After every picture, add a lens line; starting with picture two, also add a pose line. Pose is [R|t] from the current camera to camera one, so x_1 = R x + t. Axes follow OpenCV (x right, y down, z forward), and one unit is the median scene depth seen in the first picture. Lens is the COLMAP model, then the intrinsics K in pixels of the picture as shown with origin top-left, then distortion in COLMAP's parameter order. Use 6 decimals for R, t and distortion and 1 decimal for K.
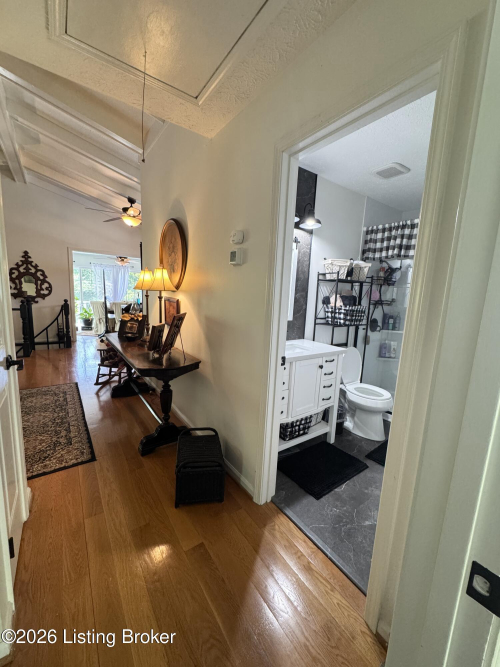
lens RADIAL K [[265.2, 0, 250.0], [0, 265.2, 333.5], [0, 0, 1]] dist [-0.000870, -0.000019]
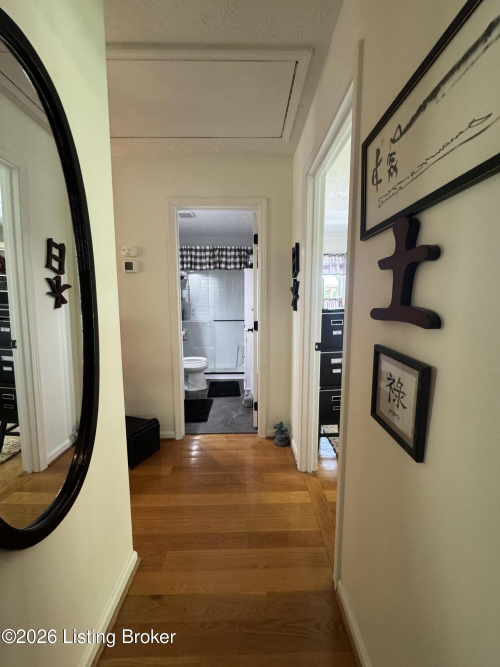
lens RADIAL K [[266.0, 0, 250.9], [0, 266.0, 327.6], [0, 0, 1]] dist [-0.000208, 0.000032]
pose [[0.571345, -0.123885, 0.811306, -0.540962], [0.150576, 0.987584, 0.044762, 0.023826], [-0.806778, 0.096589, 0.582906, -0.134562]]
